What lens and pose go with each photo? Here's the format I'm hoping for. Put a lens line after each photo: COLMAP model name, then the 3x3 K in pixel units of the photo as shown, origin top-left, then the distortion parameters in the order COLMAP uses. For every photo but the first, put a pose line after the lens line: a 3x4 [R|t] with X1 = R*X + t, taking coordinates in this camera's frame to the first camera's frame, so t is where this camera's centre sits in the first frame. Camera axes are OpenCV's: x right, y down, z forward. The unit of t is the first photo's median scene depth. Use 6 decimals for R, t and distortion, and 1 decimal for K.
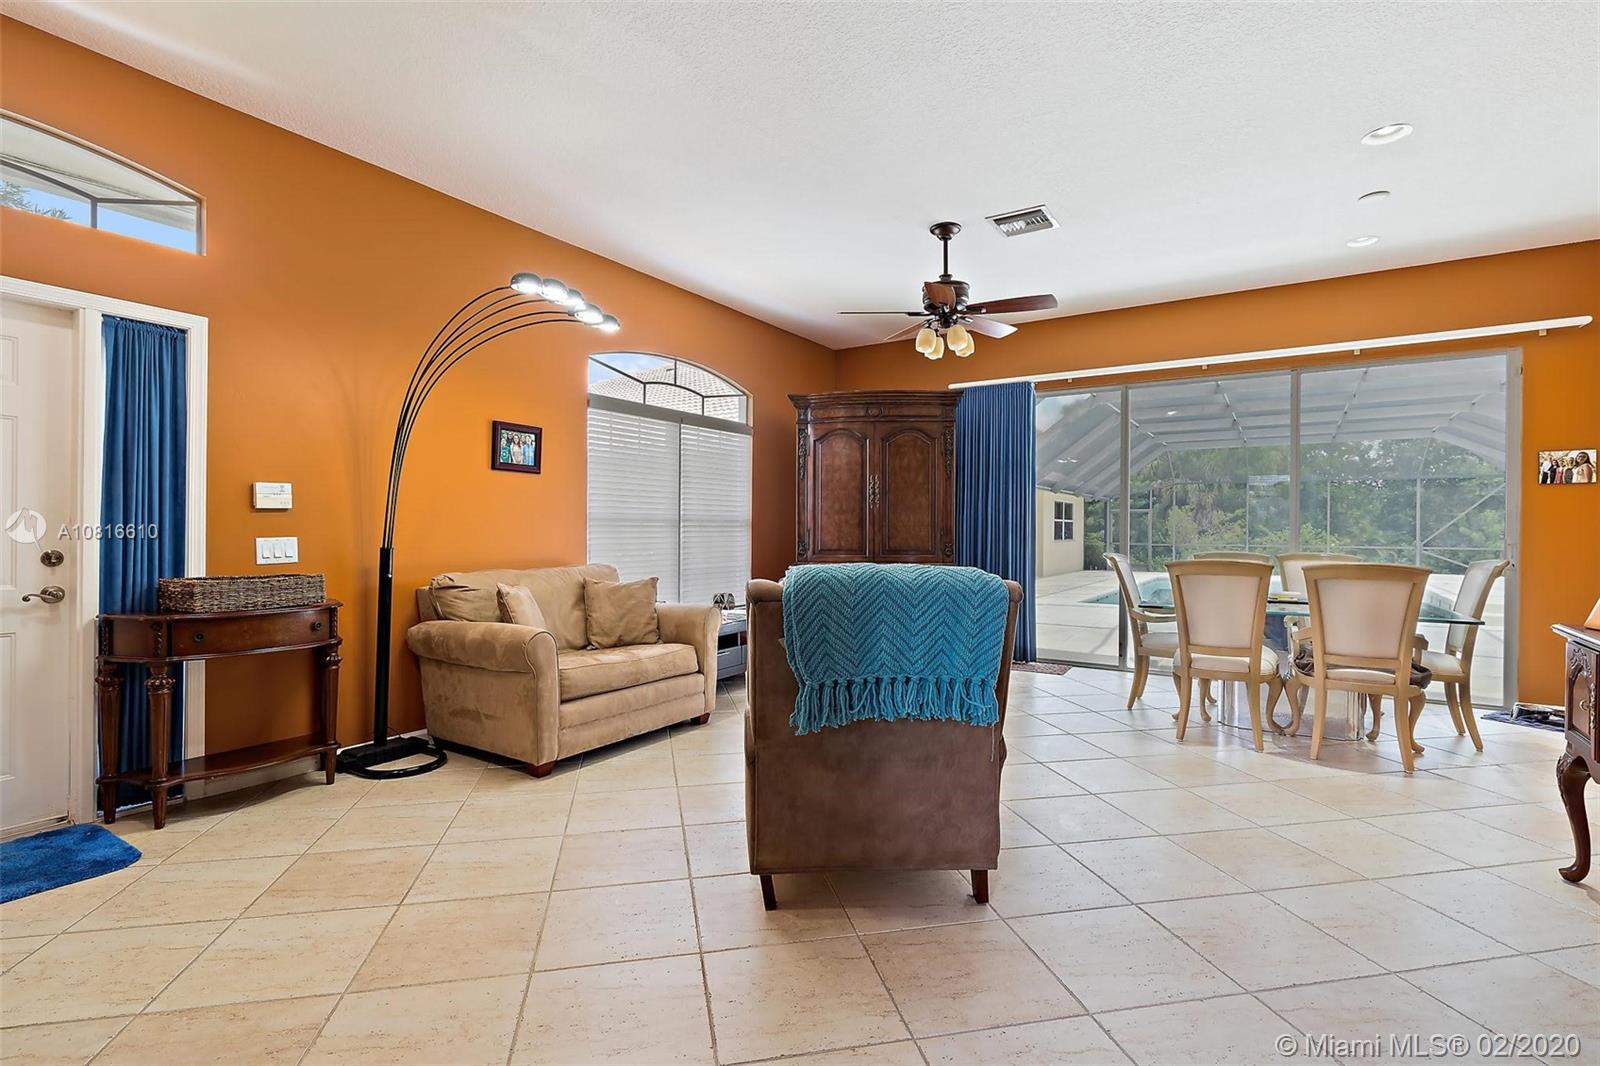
lens RADIAL K [[744.1, 0, 798.5], [0, 744.1, 528.7], [0, 0, 1]] dist [-0.001137, -0.000501]
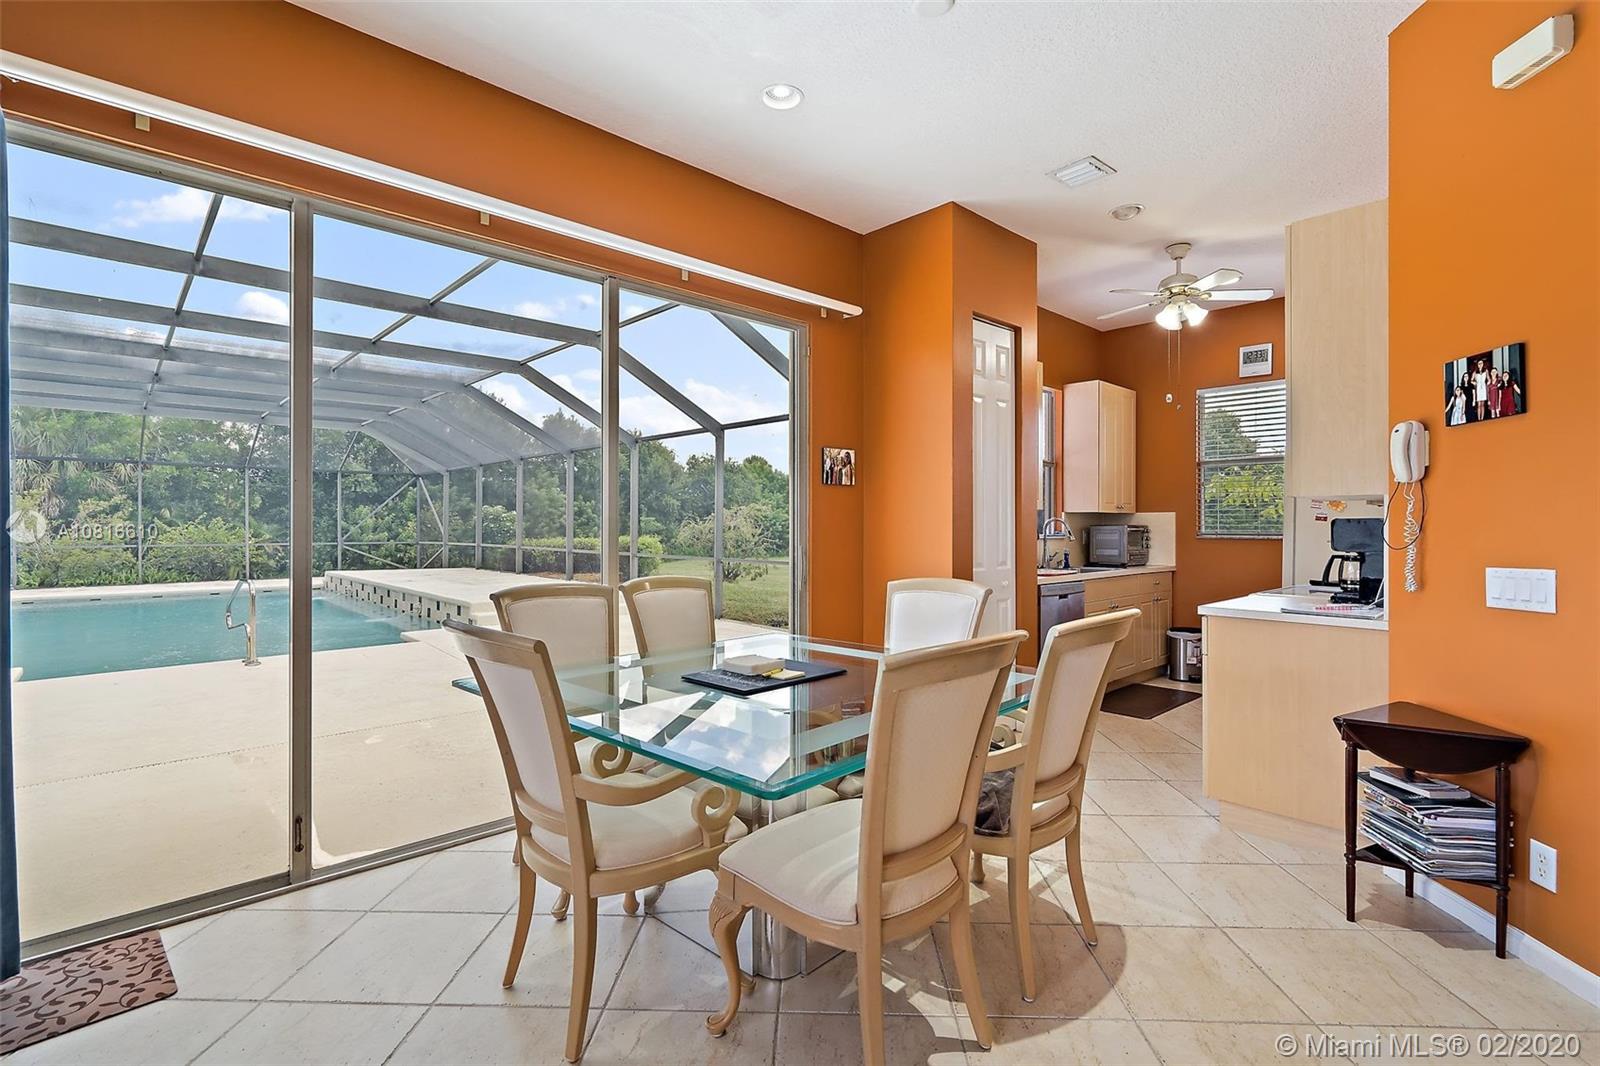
lens RADIAL K [[744.1, 0, 798.5], [0, 744.1, 528.7], [0, 0, 1]] dist [-0.001137, -0.000501]
pose [[0.235631, -0.010881, 0.971782, 0.217394], [0.000154, 0.999938, 0.011158, -0.028334], [-0.971843, -0.002479, 0.235618, 1.390780]]
